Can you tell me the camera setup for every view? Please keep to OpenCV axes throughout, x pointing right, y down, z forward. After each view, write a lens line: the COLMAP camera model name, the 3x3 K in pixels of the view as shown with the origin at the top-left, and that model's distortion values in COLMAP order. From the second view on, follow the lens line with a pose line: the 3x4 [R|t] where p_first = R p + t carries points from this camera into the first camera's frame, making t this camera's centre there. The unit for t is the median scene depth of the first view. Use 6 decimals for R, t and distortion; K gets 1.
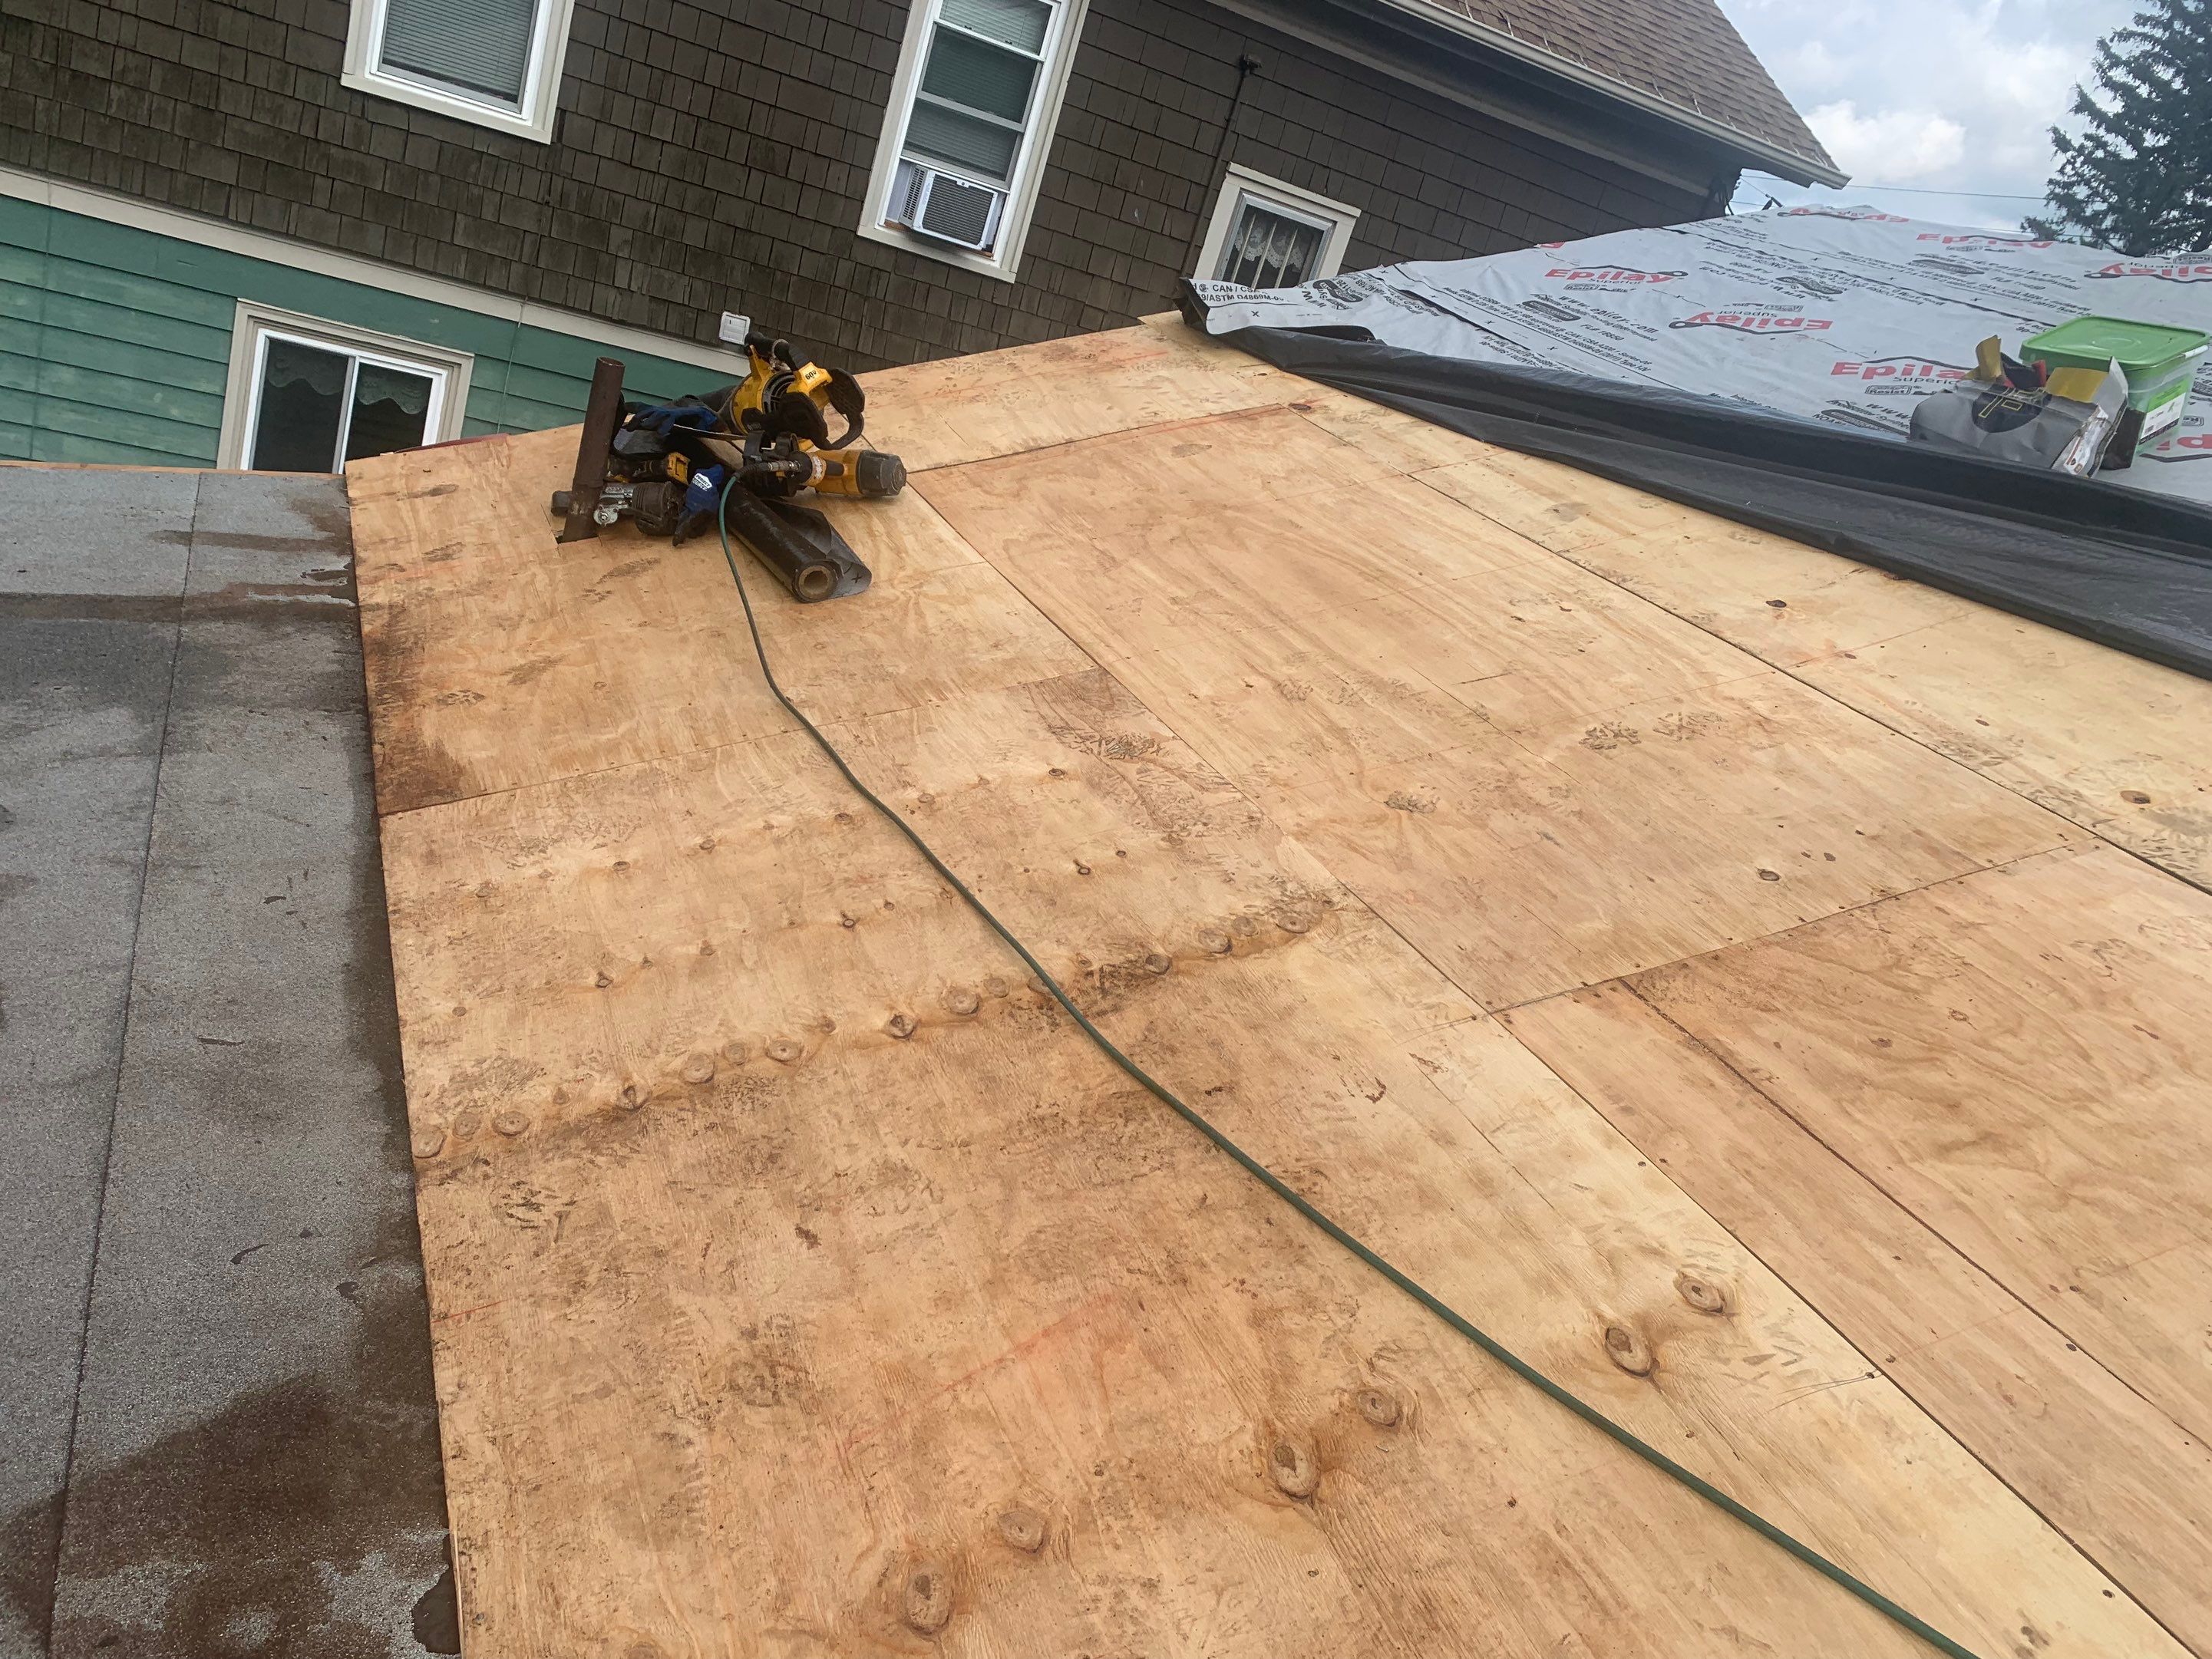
lens RADIAL K [[1689.2, 0, 1087.9], [0, 1689.2, 843.1], [0, 0, 1]] dist [0.026785, -0.024666]
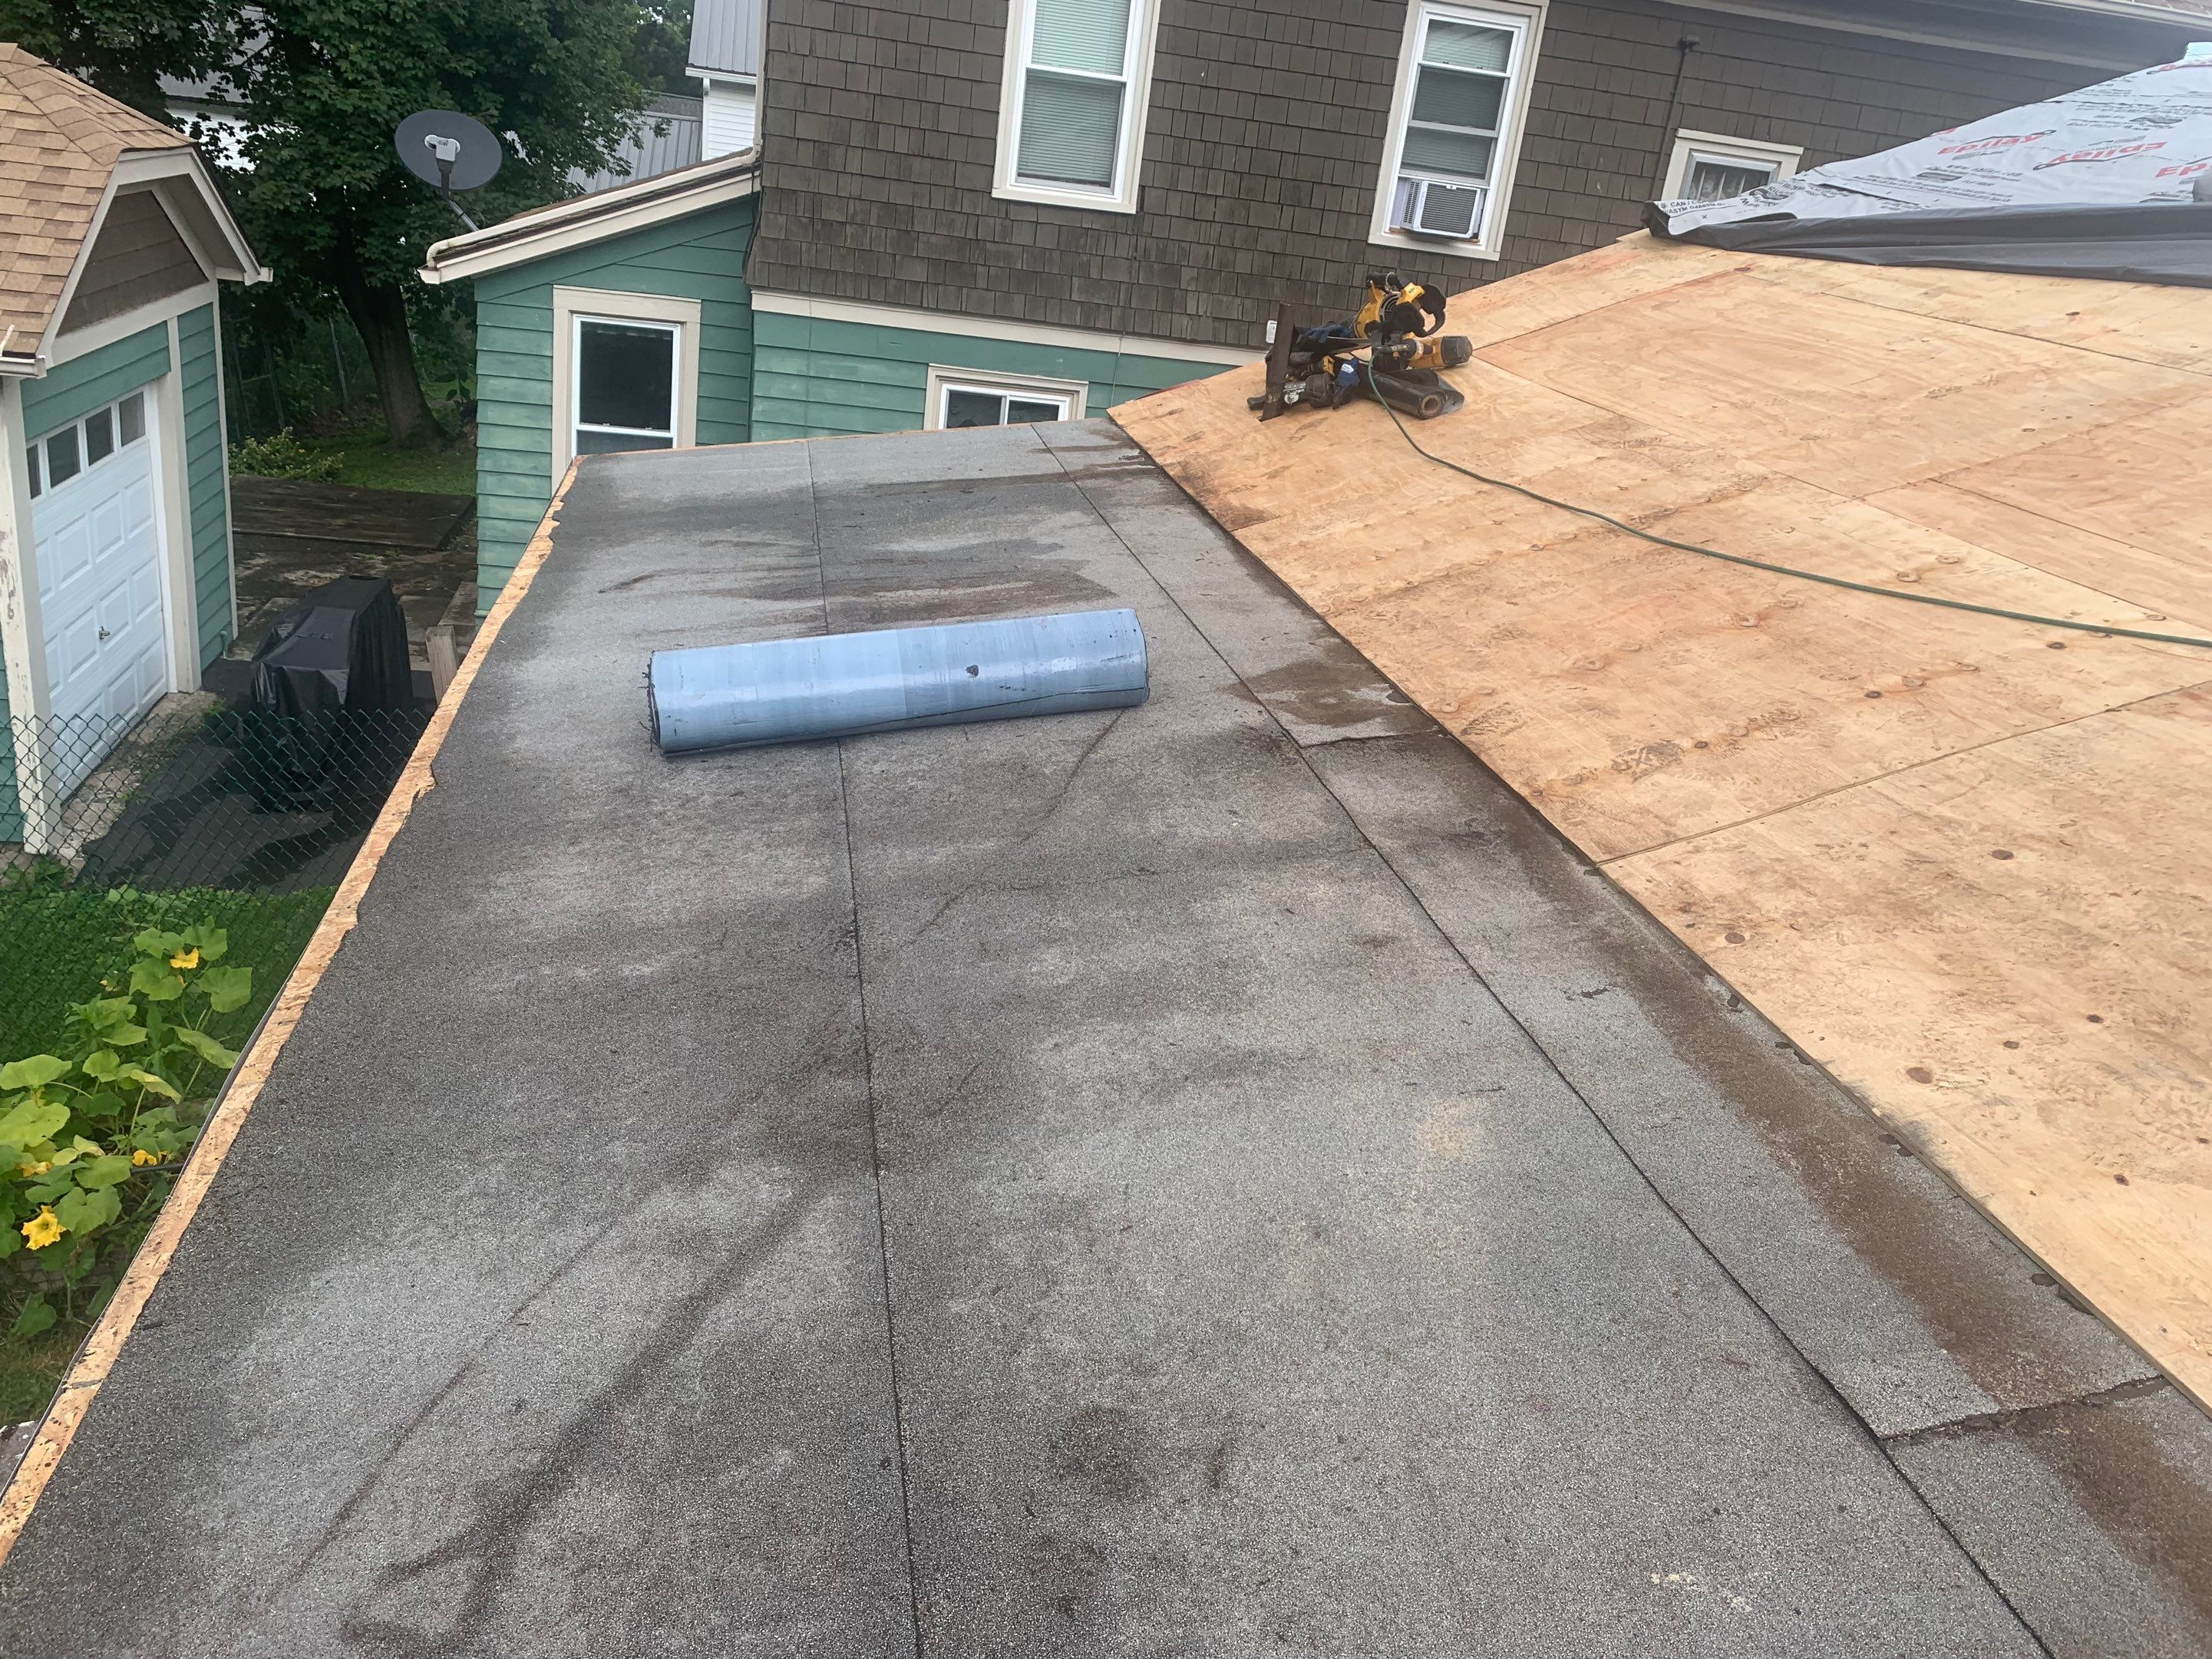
lens RADIAL K [[1689.2, 0, 1094.7], [0, 1689.2, 838.2], [0, 0, 1]] dist [0.026785, -0.024666]
pose [[0.958504, -0.077790, -0.274262, -0.052255], [0.069490, 0.996786, -0.039863, 0.289751], [0.276481, 0.019150, 0.960829, -0.628481]]
